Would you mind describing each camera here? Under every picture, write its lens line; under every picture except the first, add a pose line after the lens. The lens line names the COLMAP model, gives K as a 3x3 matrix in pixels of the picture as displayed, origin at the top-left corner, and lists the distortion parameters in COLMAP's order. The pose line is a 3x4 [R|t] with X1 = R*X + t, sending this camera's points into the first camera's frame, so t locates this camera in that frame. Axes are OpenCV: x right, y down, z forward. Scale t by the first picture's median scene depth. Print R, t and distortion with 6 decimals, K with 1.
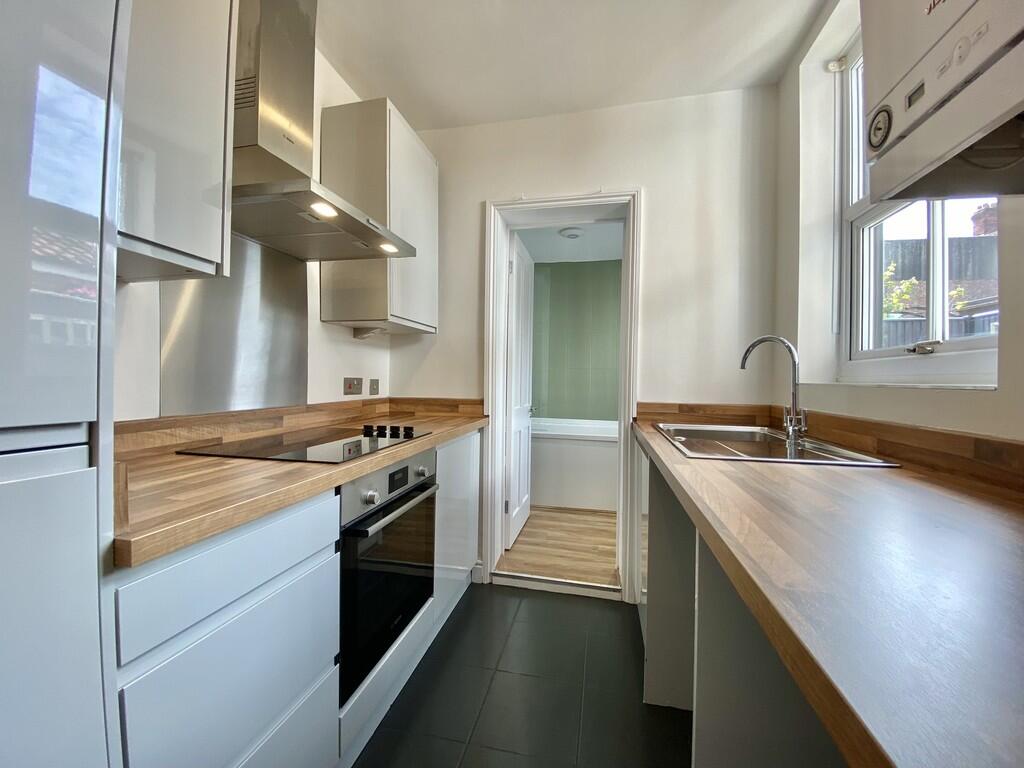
lens RADIAL K [[413.7, 0, 512.0], [0, 413.7, 384.0], [0, 0, 1]] dist [0.028672, -0.024722]
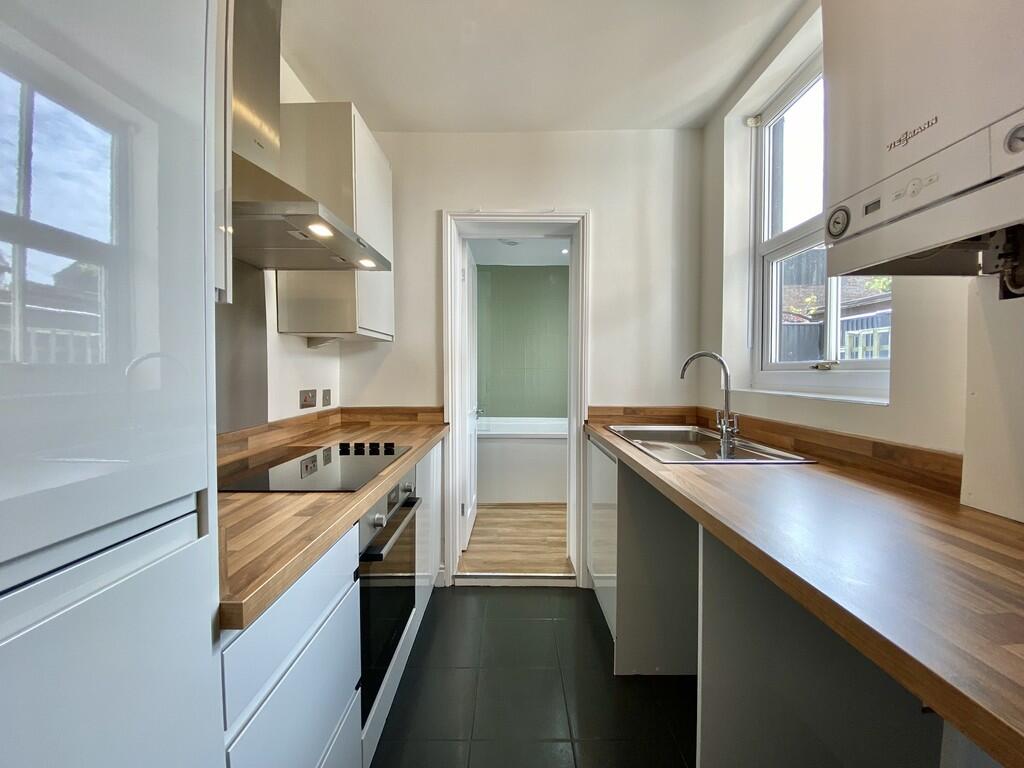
lens RADIAL K [[413.7, 0, 512.0], [0, 413.7, 384.0], [0, 0, 1]] dist [0.028672, -0.024722]
pose [[0.976491, -0.018892, 0.214730, -0.137953], [0.014351, 0.999640, 0.022687, -0.045601], [-0.215081, -0.019072, 0.976410, -0.029915]]
